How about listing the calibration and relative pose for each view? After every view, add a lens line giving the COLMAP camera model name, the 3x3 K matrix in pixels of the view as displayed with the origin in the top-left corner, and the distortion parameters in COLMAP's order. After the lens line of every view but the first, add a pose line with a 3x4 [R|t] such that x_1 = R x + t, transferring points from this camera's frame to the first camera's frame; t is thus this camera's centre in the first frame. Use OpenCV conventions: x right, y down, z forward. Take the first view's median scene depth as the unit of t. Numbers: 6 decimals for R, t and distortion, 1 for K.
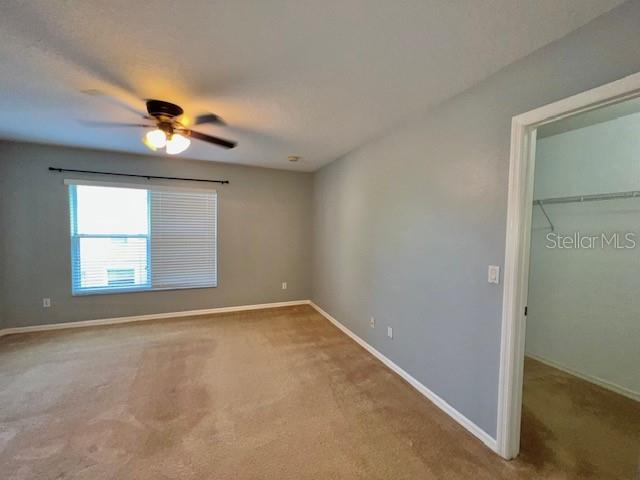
lens RADIAL K [[255.8, 0, 316.6], [0, 255.8, 238.4], [0, 0, 1]] dist [-0.002739, -0.000072]
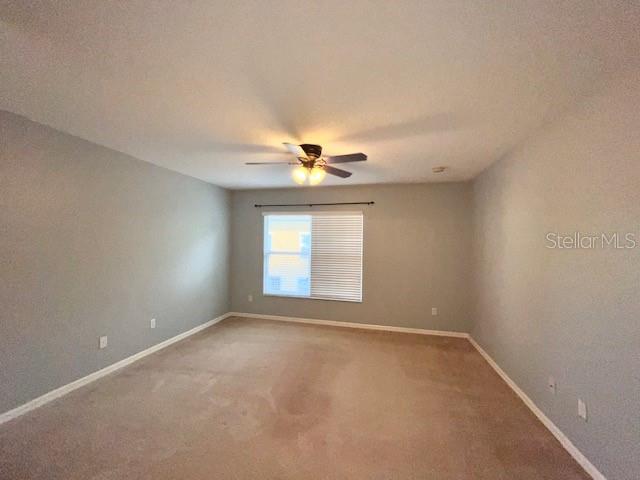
lens RADIAL K [[254.1, 0, 318.6], [0, 254.1, 241.5], [0, 0, 1]] dist [0.001309, 0.000211]
pose [[0.805573, -0.010385, -0.592406, 0.119365], [-0.025055, 0.998355, -0.051573, -0.004063], [0.591967, 0.056389, 0.803987, 0.060799]]
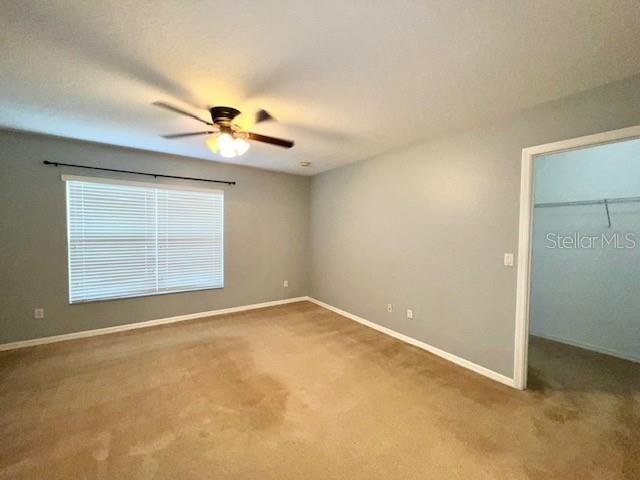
lens RADIAL K [[255.8, 0, 316.6], [0, 255.8, 238.4], [0, 0, 1]] dist [-0.002739, -0.000072]
pose [[0.977589, -0.010798, 0.210243, -0.338269], [0.012369, 0.999905, -0.006159, 0.011293], [-0.210157, 0.008622, 0.977630, -0.076052]]
